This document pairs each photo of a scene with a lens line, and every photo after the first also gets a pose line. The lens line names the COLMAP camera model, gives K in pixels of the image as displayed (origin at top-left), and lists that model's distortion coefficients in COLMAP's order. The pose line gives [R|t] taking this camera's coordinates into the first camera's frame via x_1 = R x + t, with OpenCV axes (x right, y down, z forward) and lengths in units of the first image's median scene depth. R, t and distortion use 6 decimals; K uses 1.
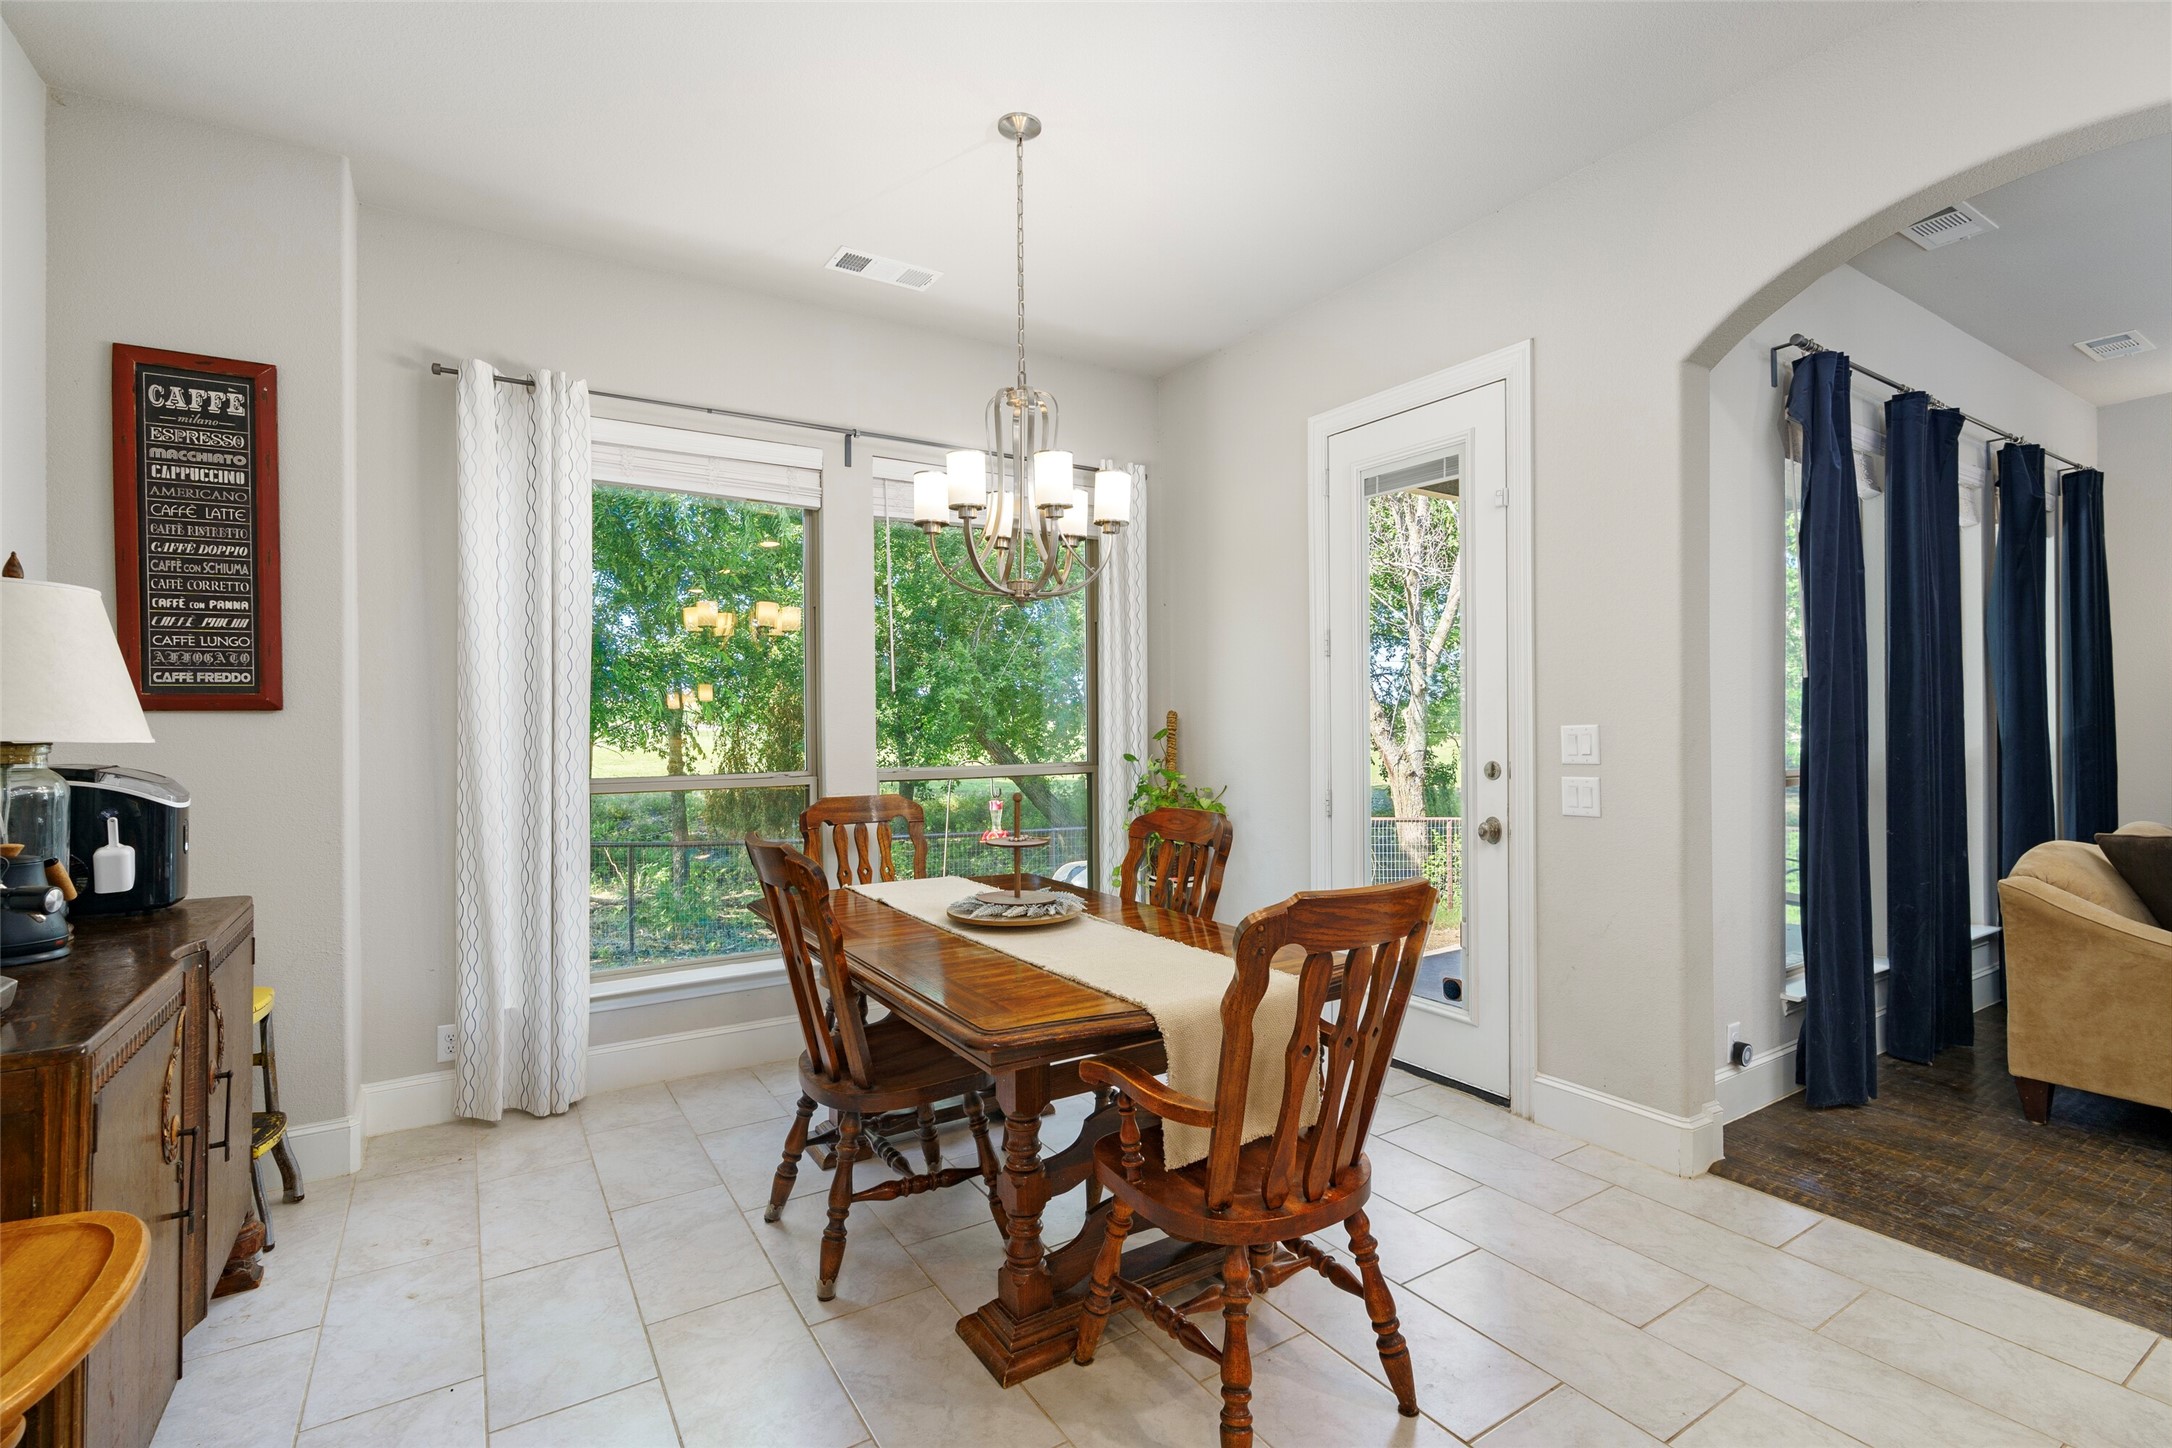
lens RADIAL K [[988.4, 0, 1089.0], [0, 988.4, 718.1], [0, 0, 1]] dist [-0.006053, 0.001824]
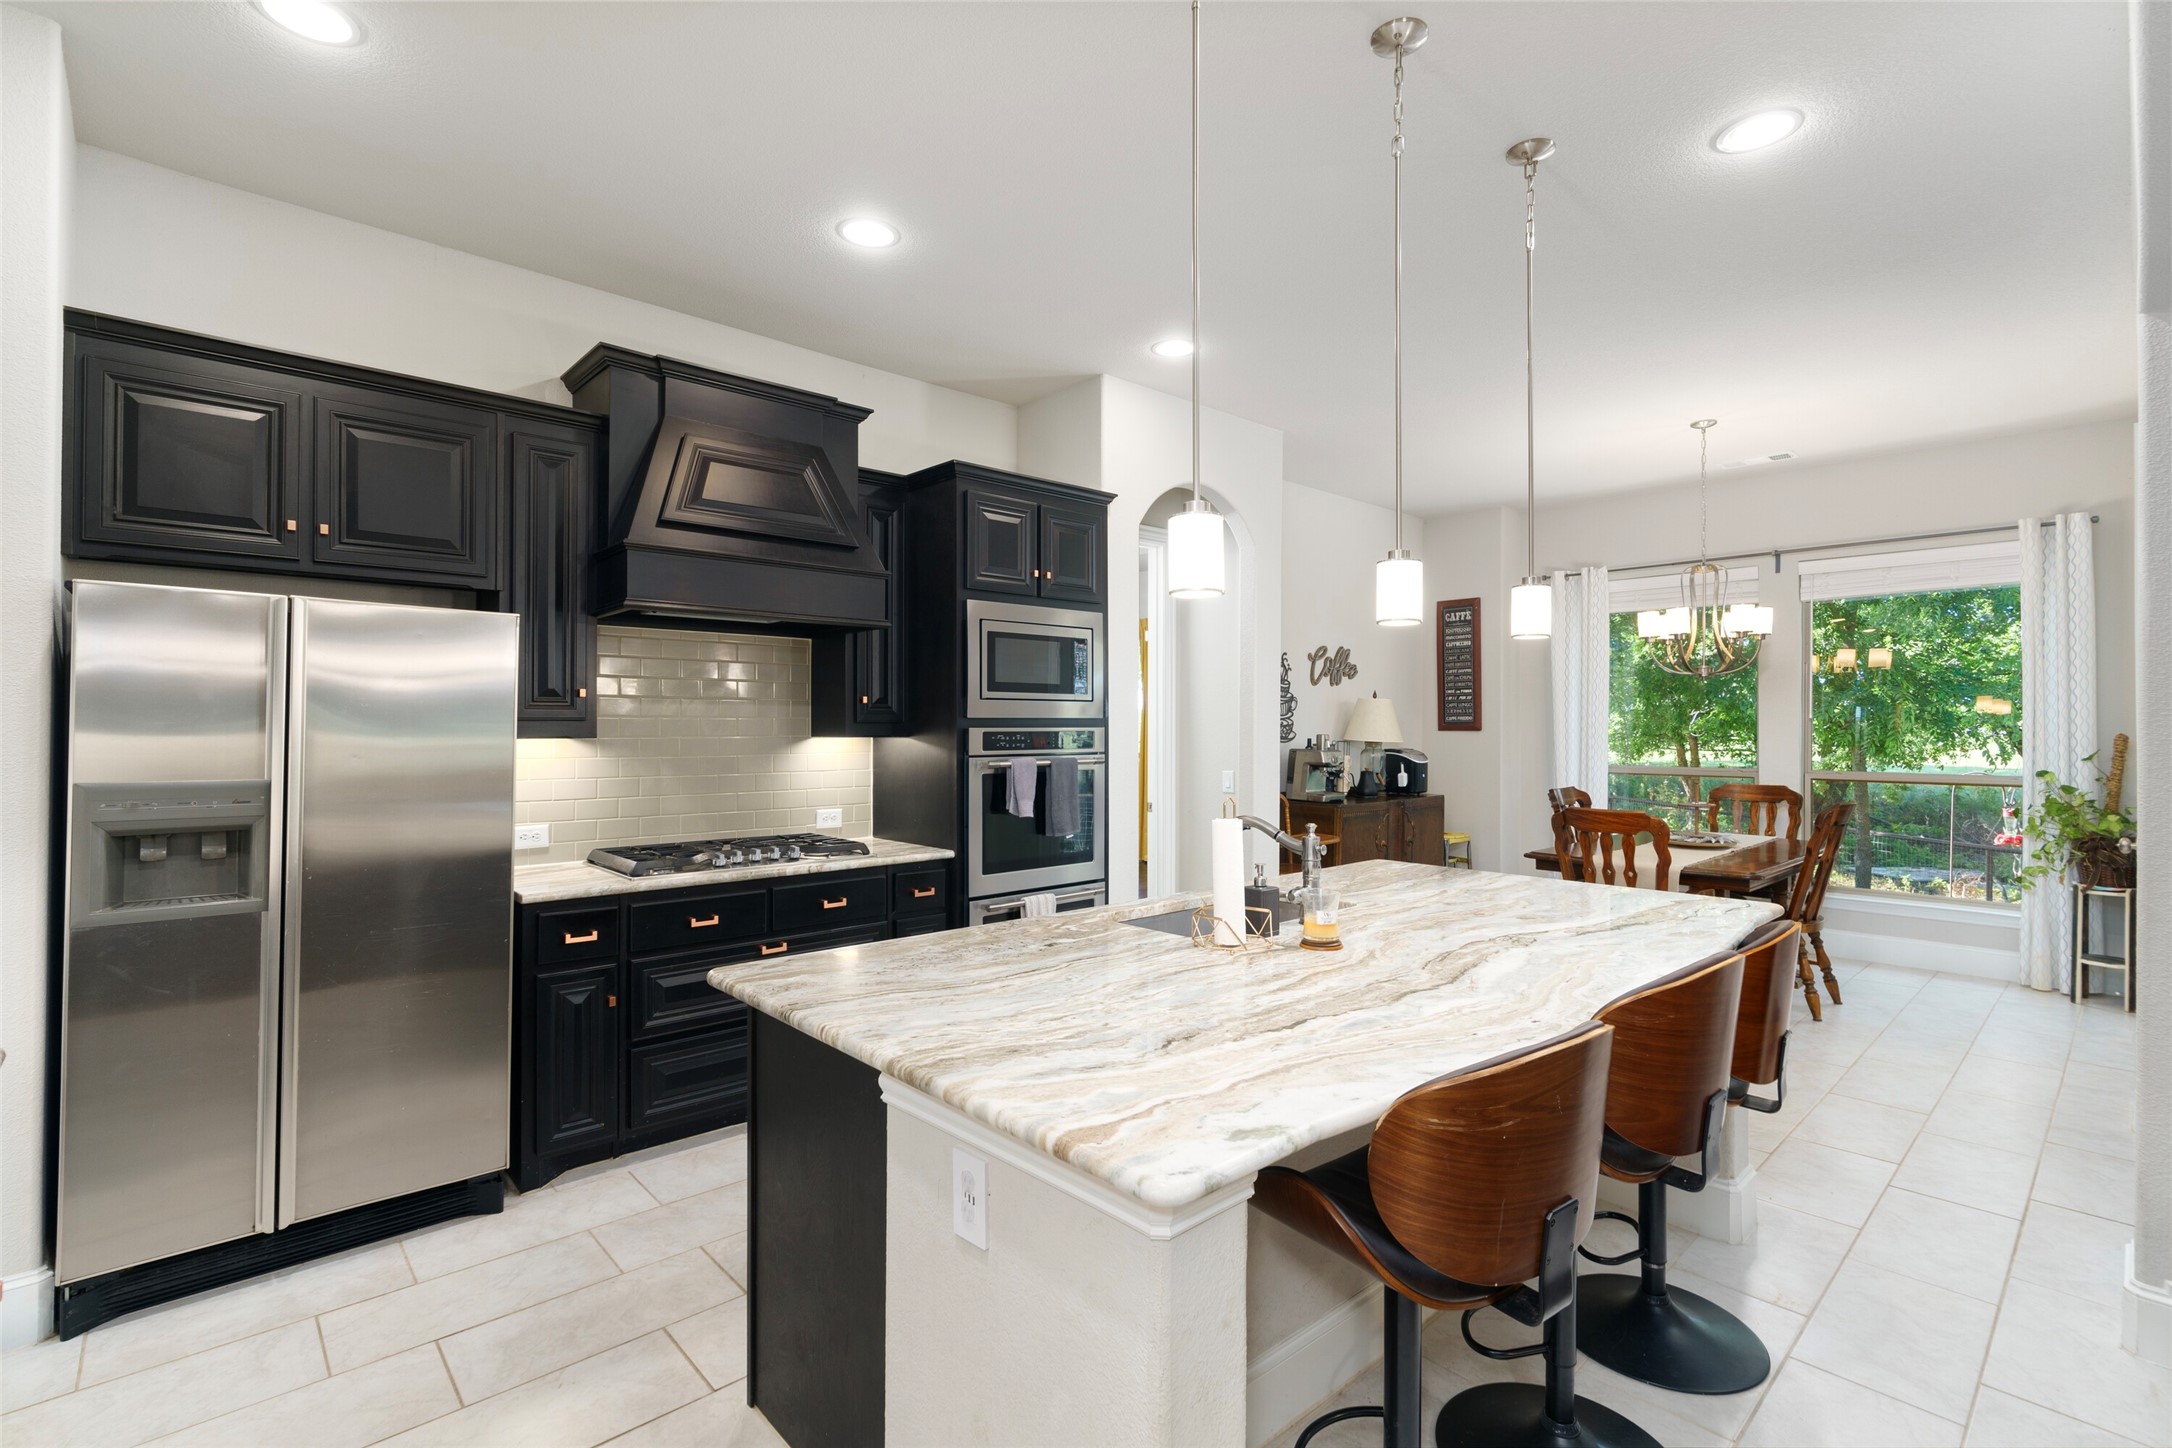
lens RADIAL K [[988.4, 0, 1089.0], [0, 988.4, 718.1], [0, 0, 1]] dist [-0.006053, 0.001824]
pose [[0.173386, 0.001637, -0.984853, 1.354410], [0.001766, 0.999996, 0.001973, -0.041716], [0.984852, -0.002082, 0.173383, -0.403882]]
